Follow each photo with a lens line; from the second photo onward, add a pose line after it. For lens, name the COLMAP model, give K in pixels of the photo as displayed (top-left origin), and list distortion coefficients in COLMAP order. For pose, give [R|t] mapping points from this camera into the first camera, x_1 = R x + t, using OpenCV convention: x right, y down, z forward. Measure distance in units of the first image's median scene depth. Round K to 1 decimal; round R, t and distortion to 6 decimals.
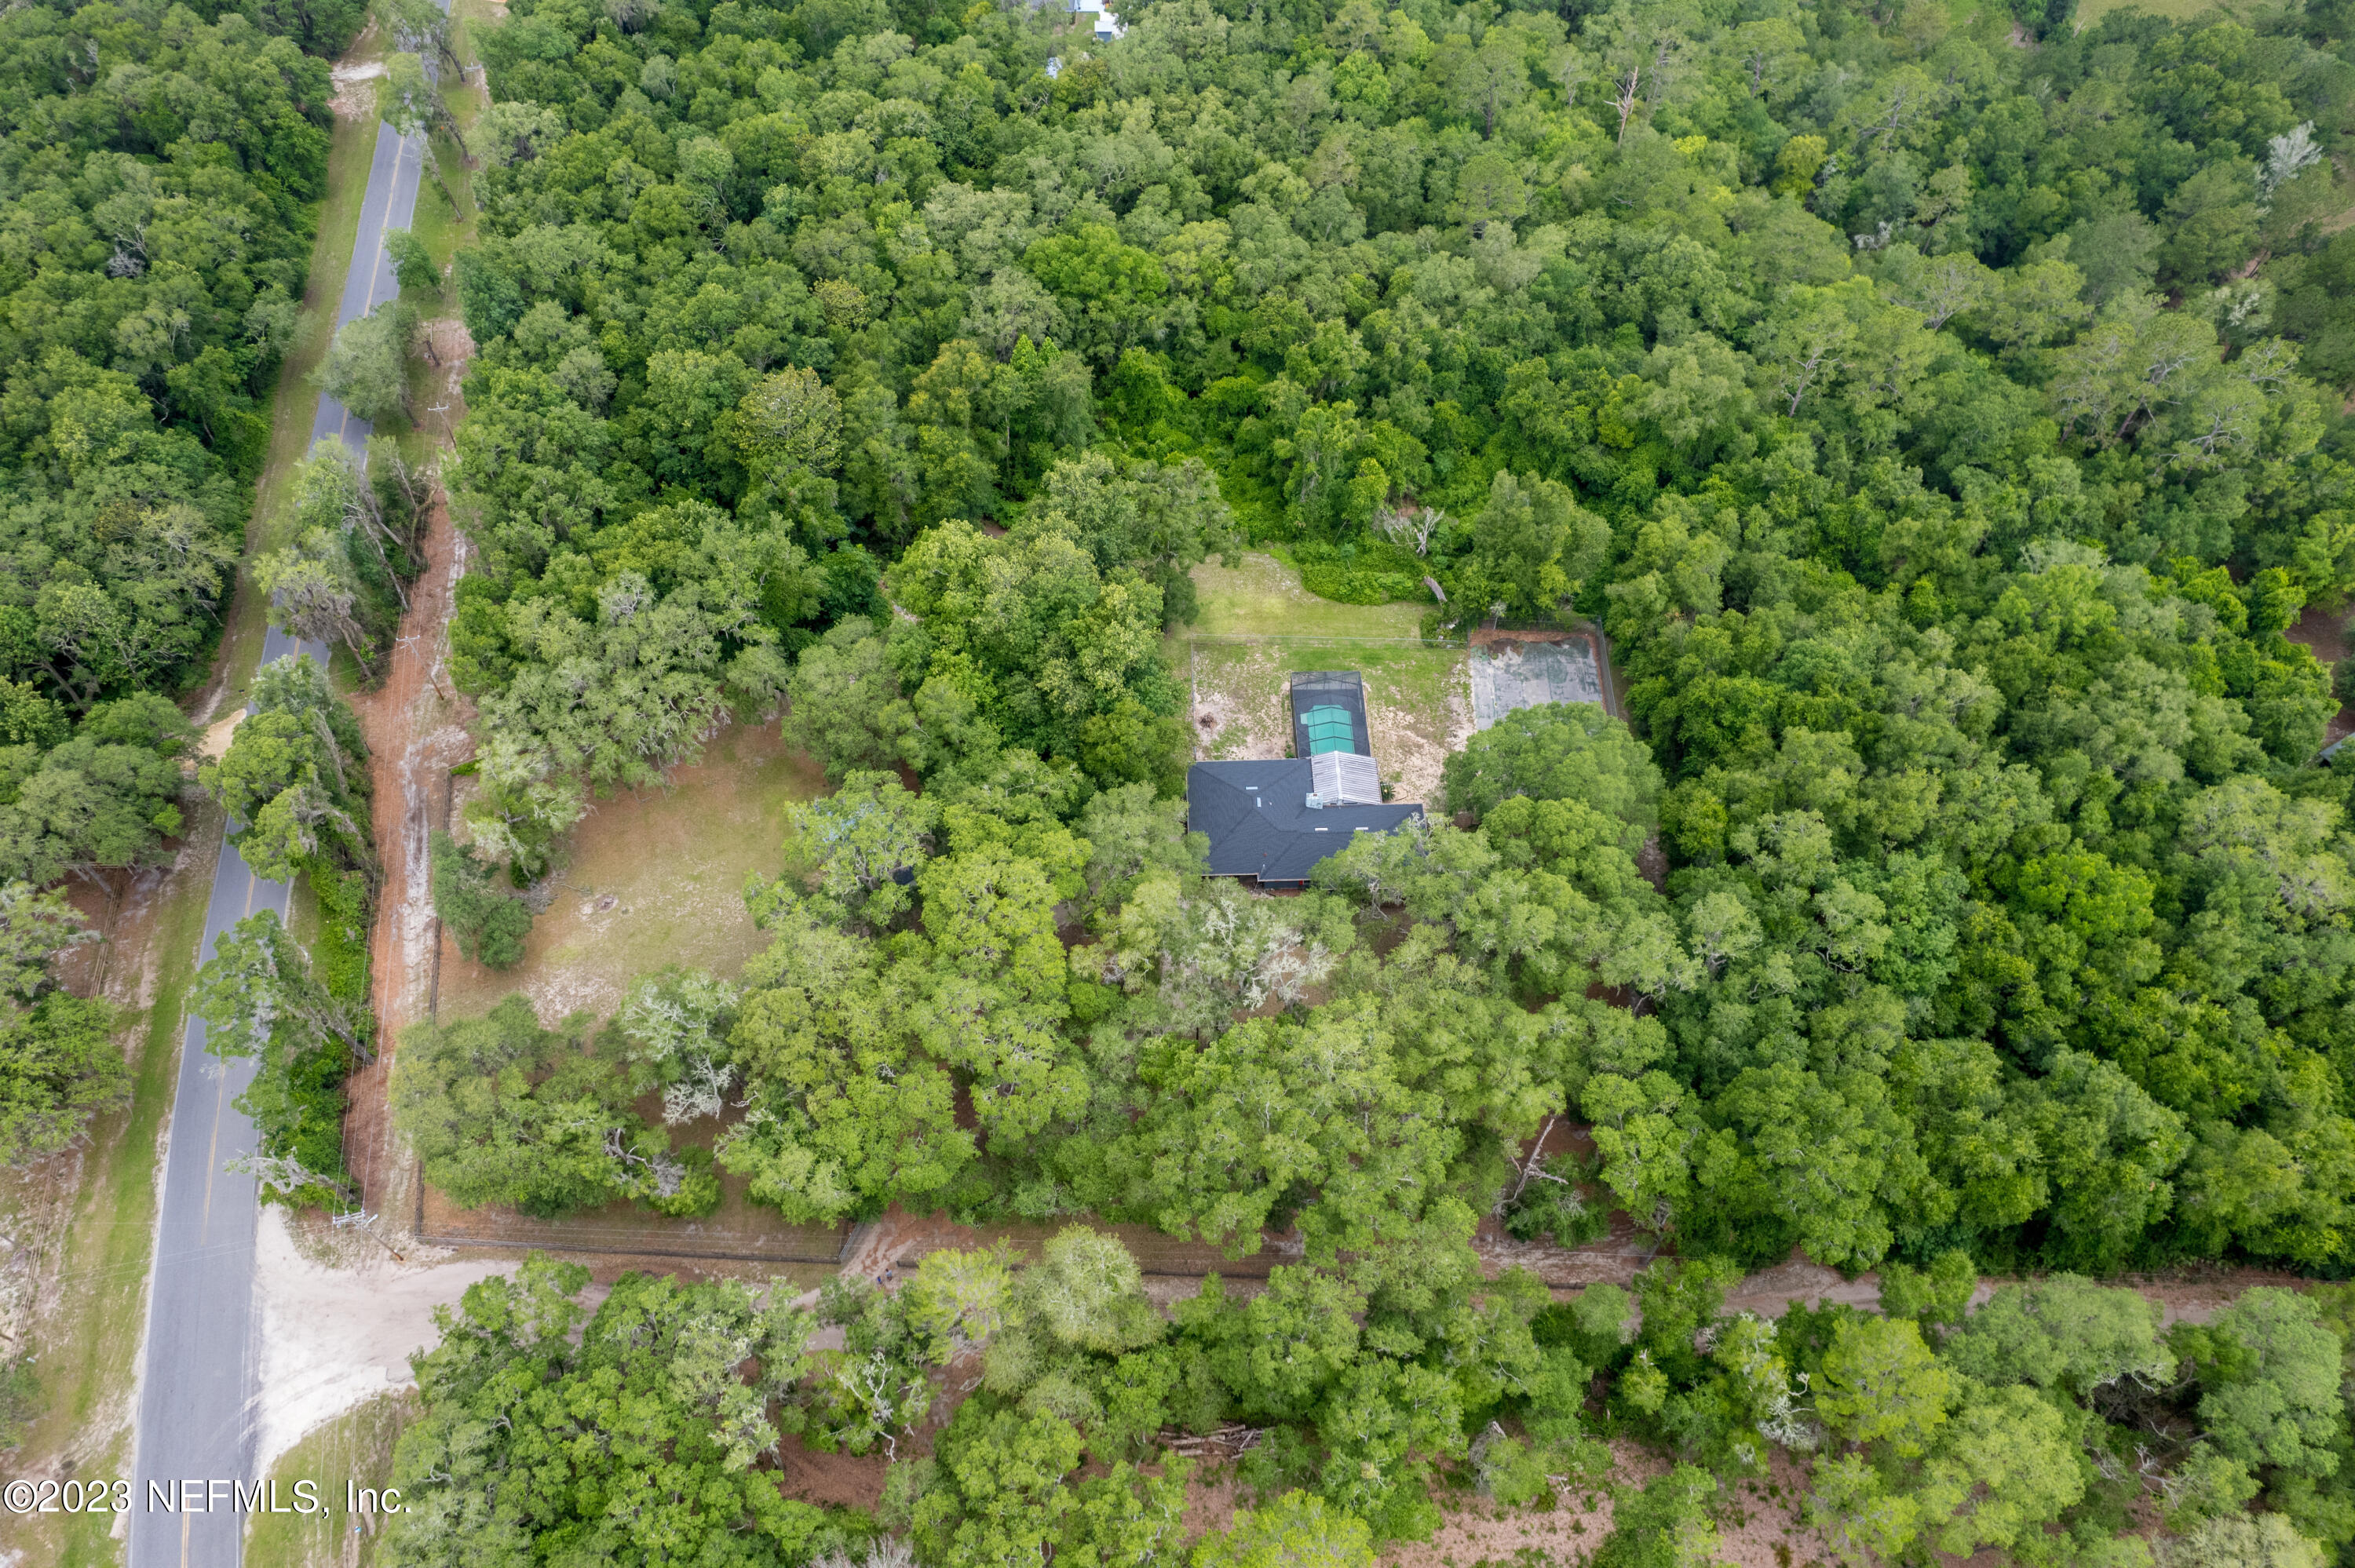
lens RADIAL K [[1509.4, 0, 1186.4], [0, 1509.4, 800.6], [0, 0, 1]] dist [-0.075873, 0.069990]
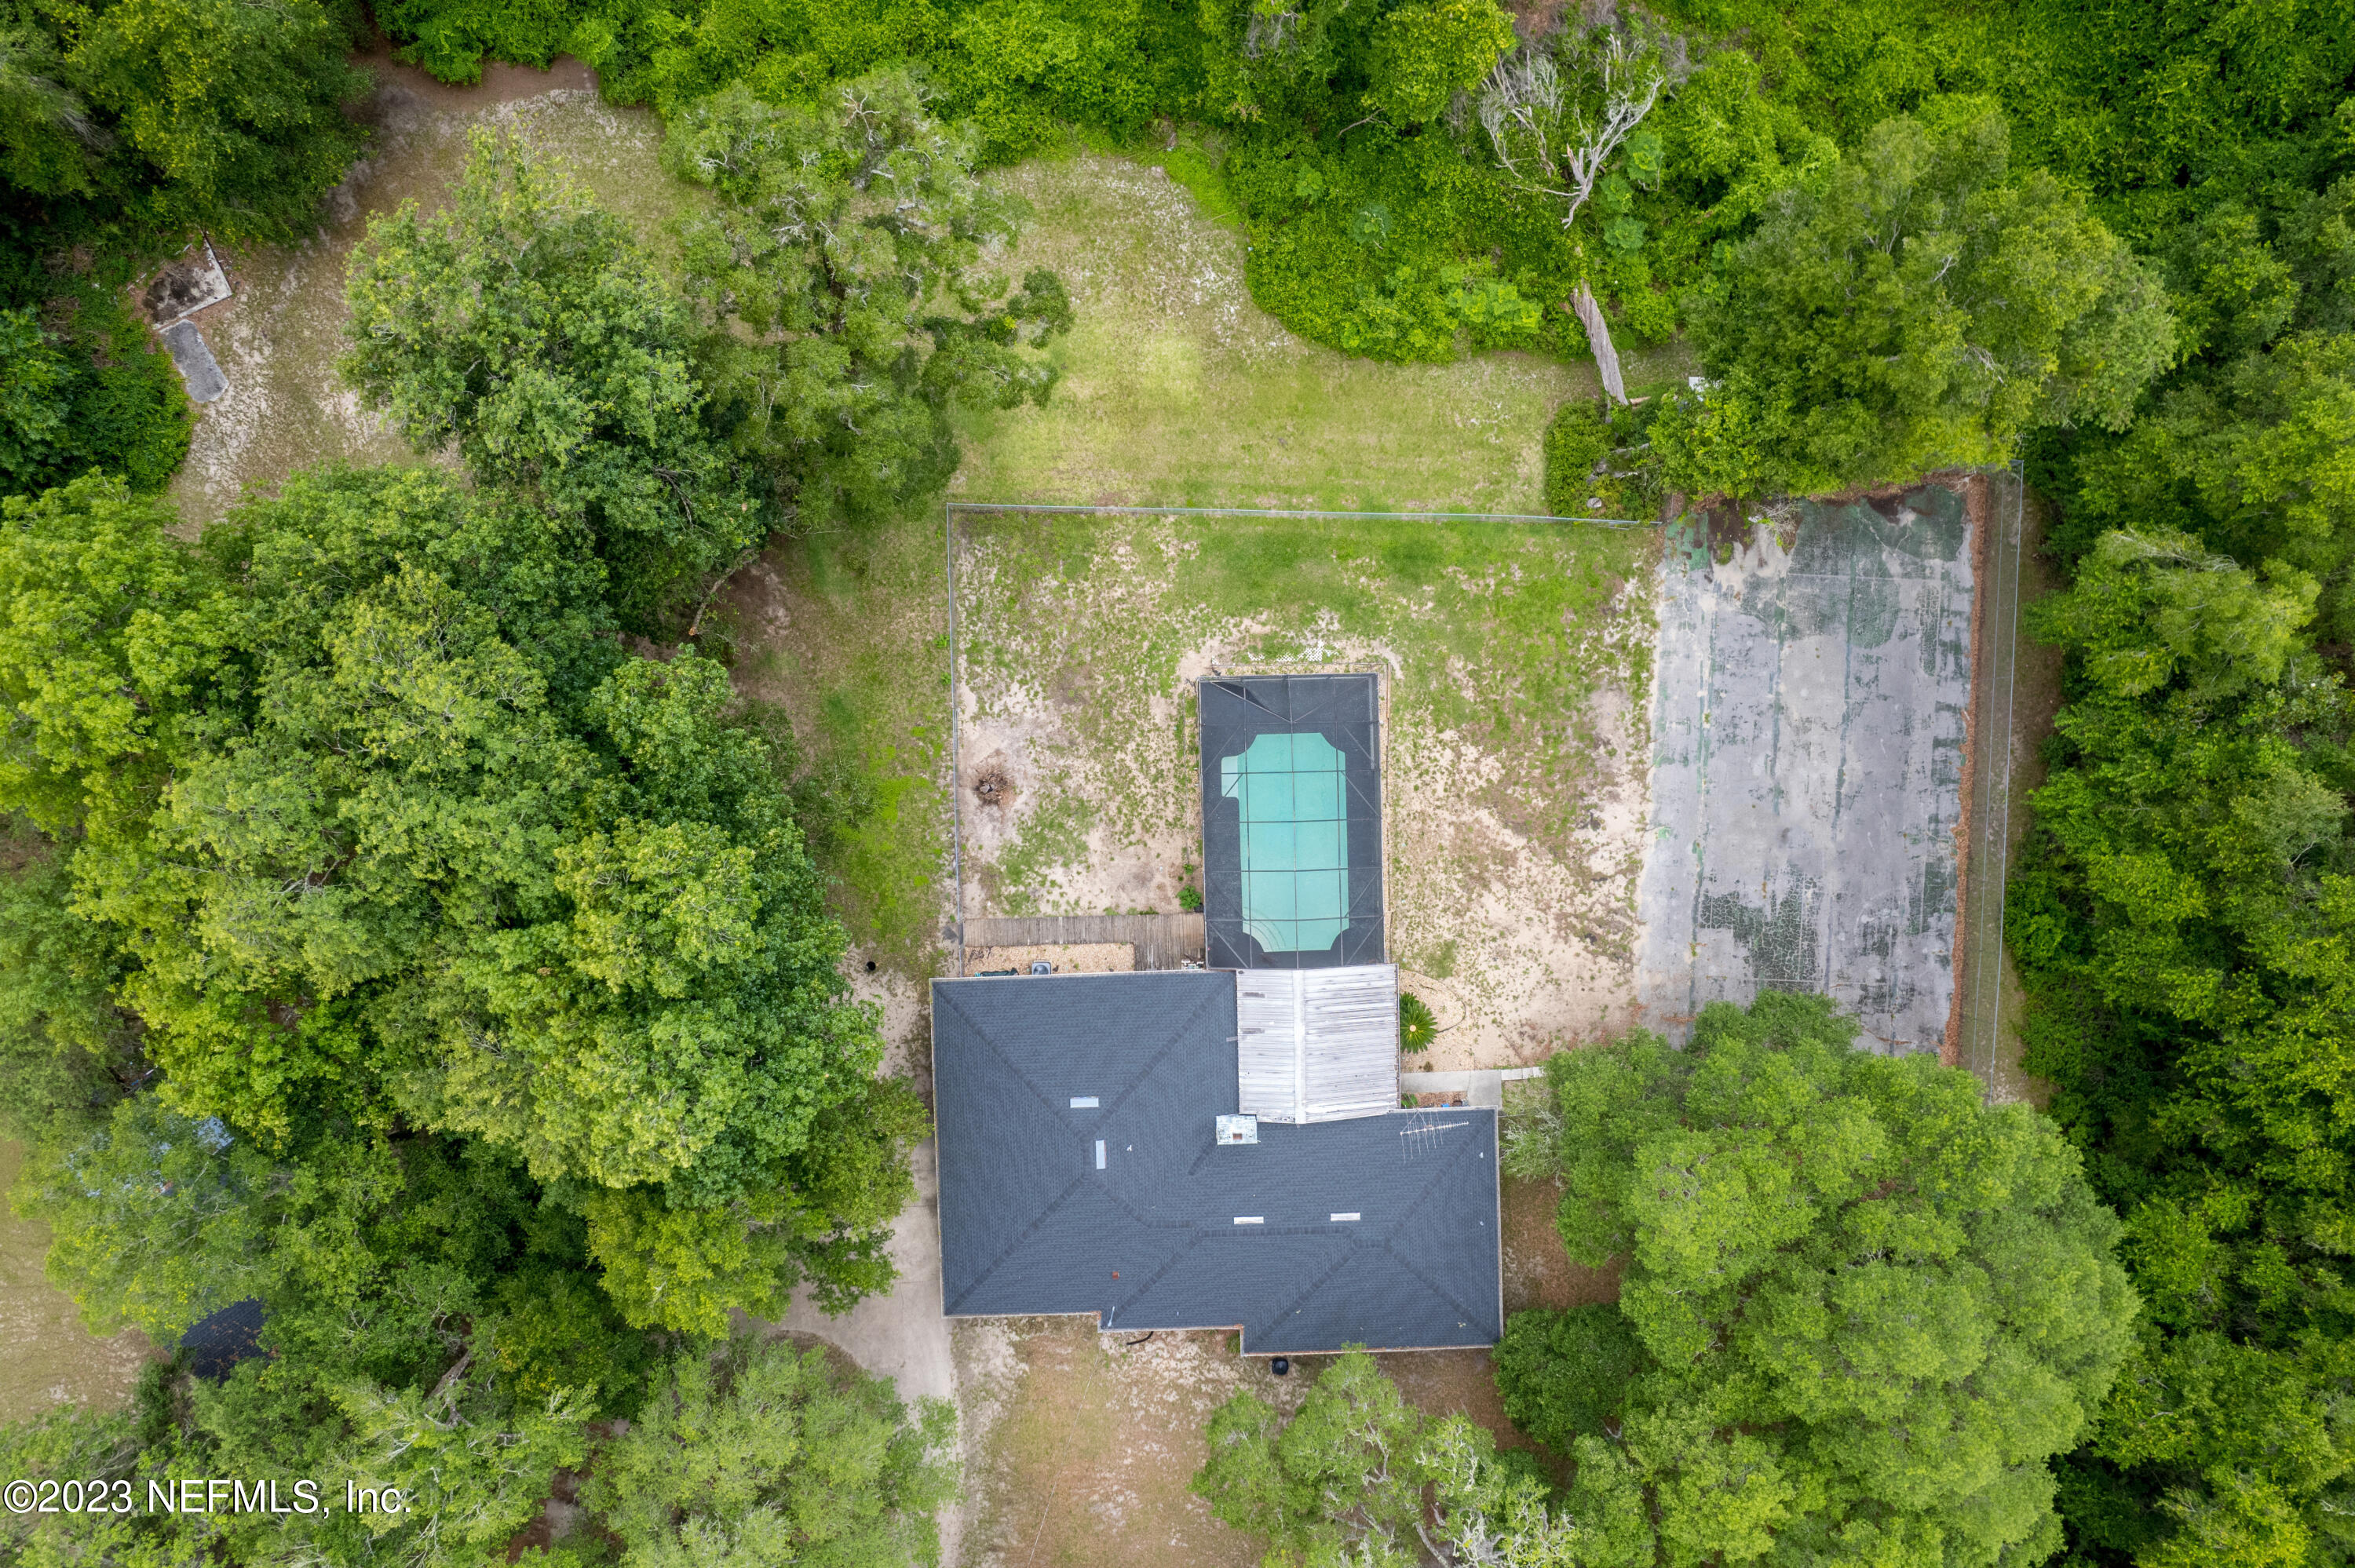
lens RADIAL K [[1509.4, 0, 1194.1], [0, 1509.4, 792.6], [0, 0, 1]] dist [-0.075873, 0.069990]
pose [[0.999973, -0.006665, -0.003077, 0.070327], [0.007112, 0.775741, 0.631011, -0.310480], [-0.001819, -0.631016, 0.775768, 0.690700]]
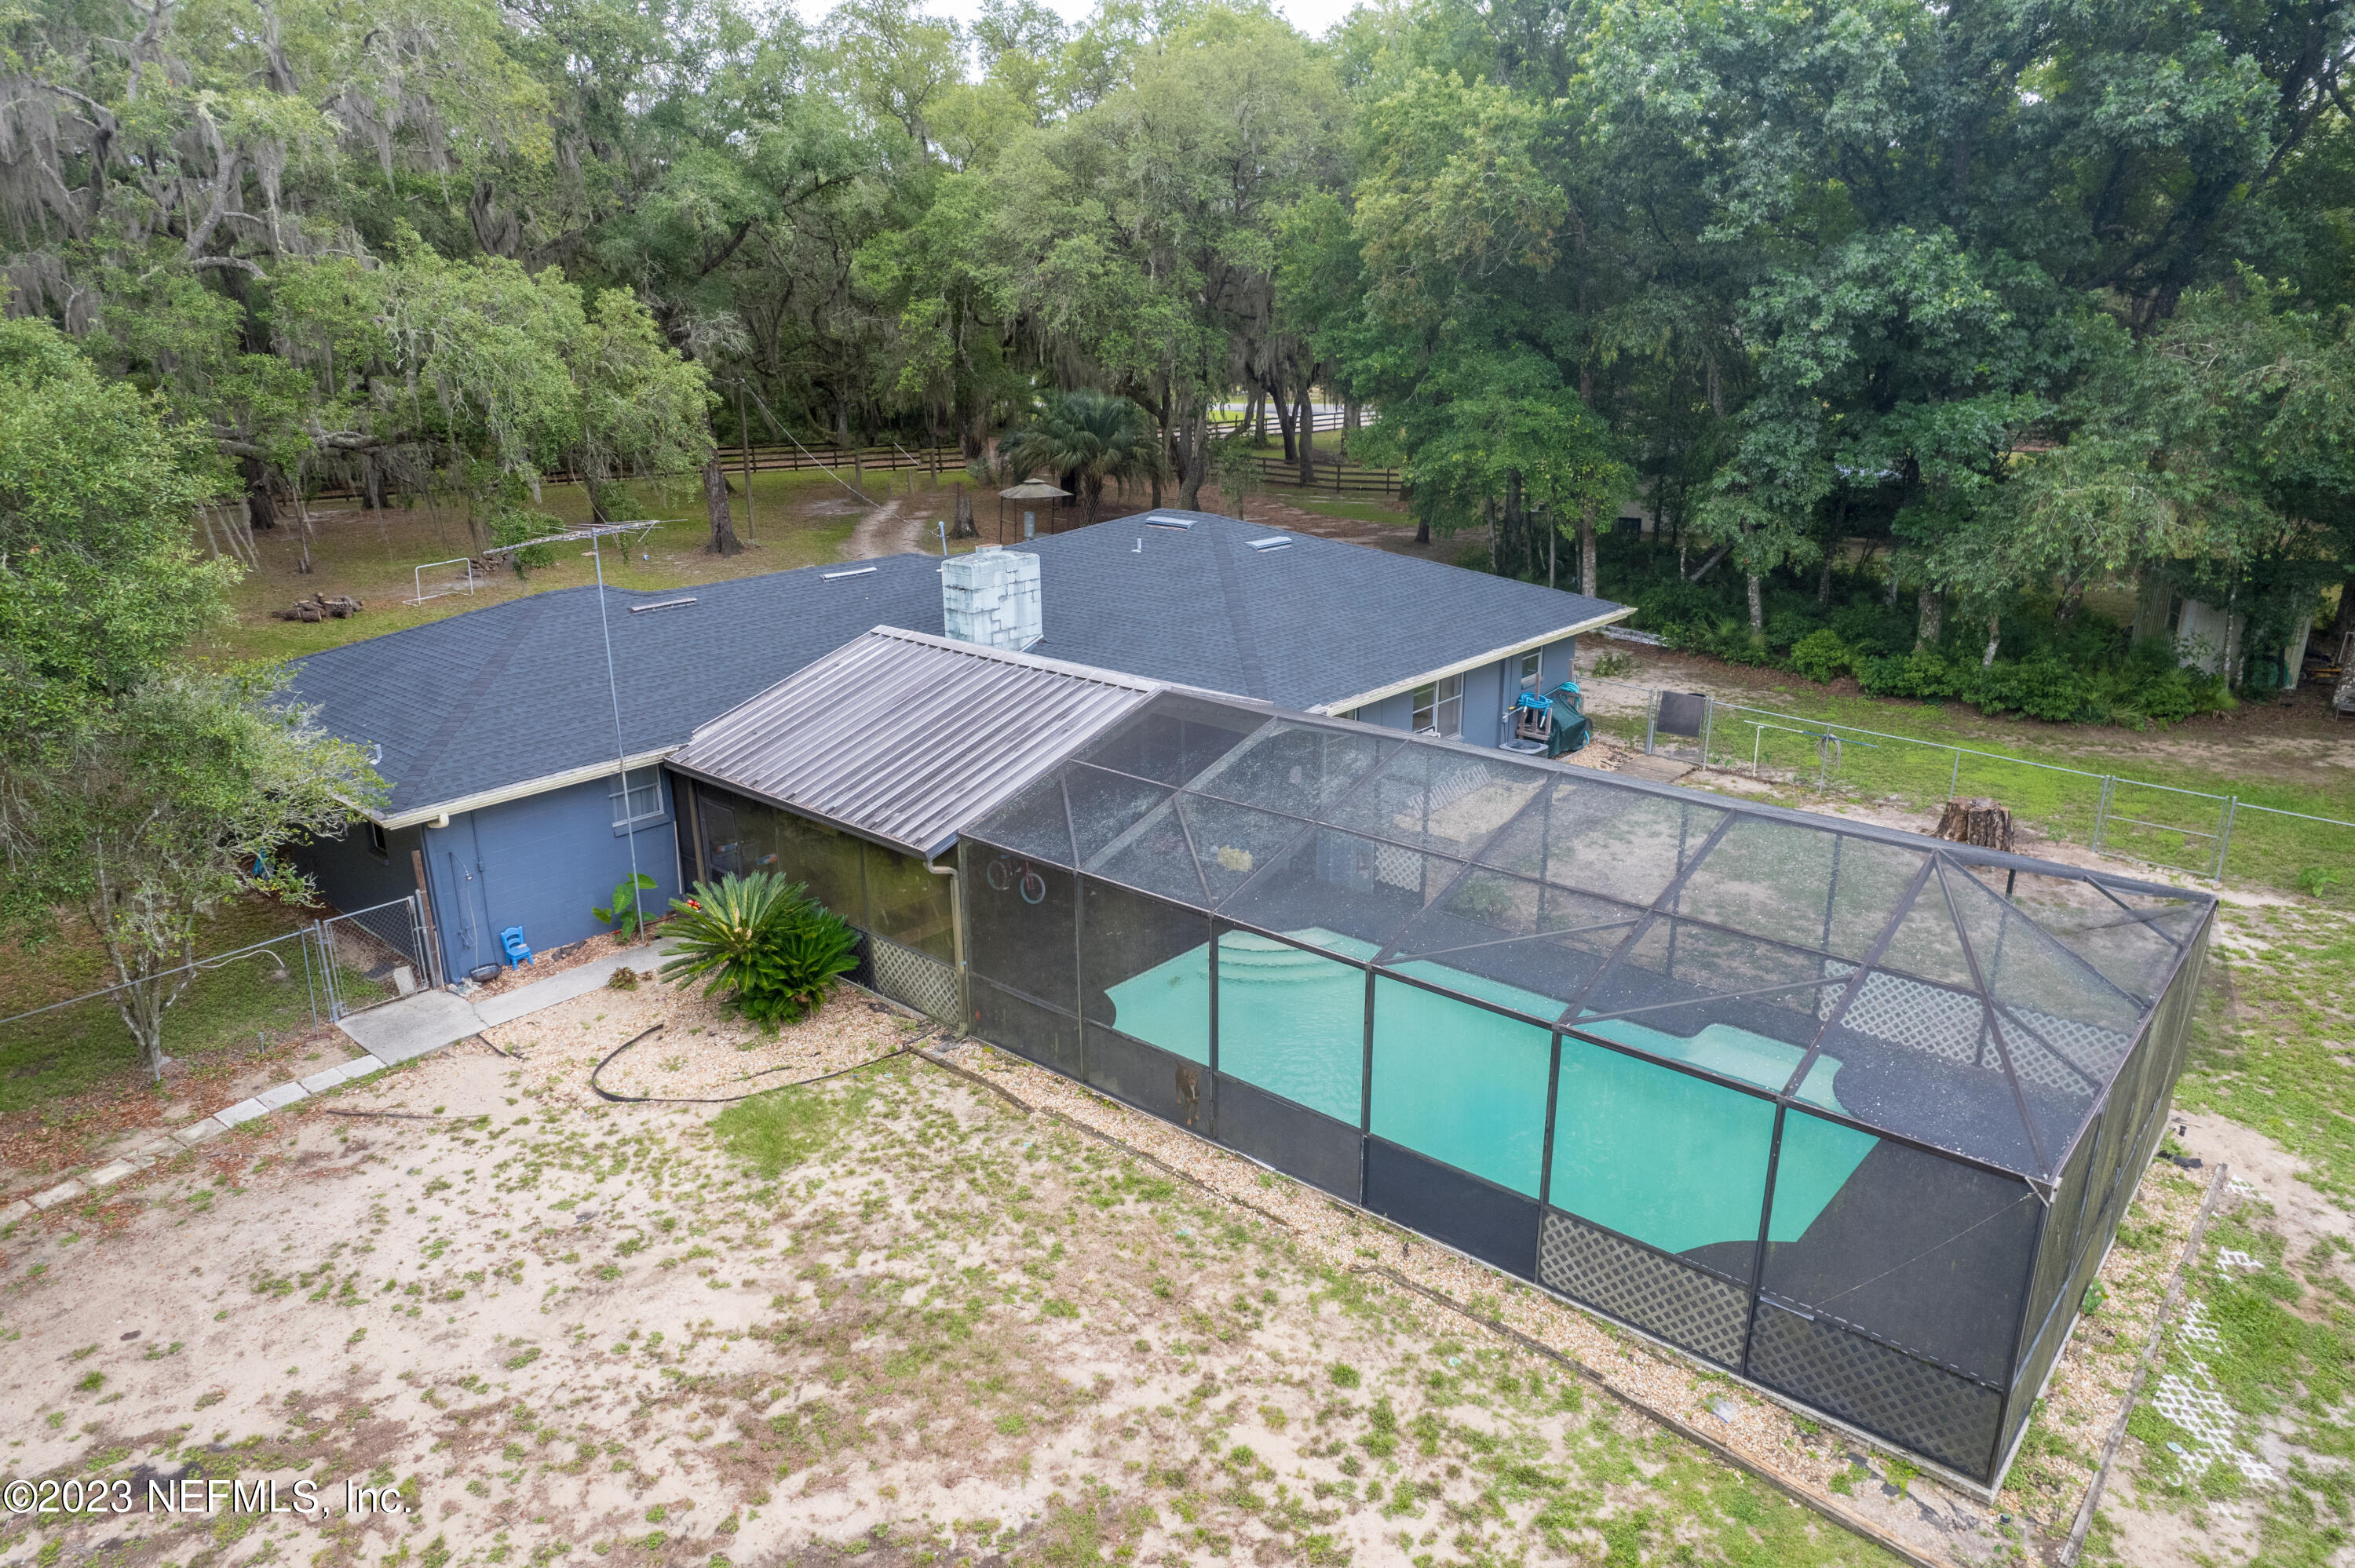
lens RADIAL K [[1509.4, 0, 1186.5], [0, 1509.4, 798.0], [0, 0, 1]] dist [-0.075873, 0.069990]
pose [[-0.674615, 0.233960, -0.700113, 0.187267], [-0.574666, 0.428829, 0.697040, -0.119307], [0.463308, 0.872565, -0.154846, 0.990770]]
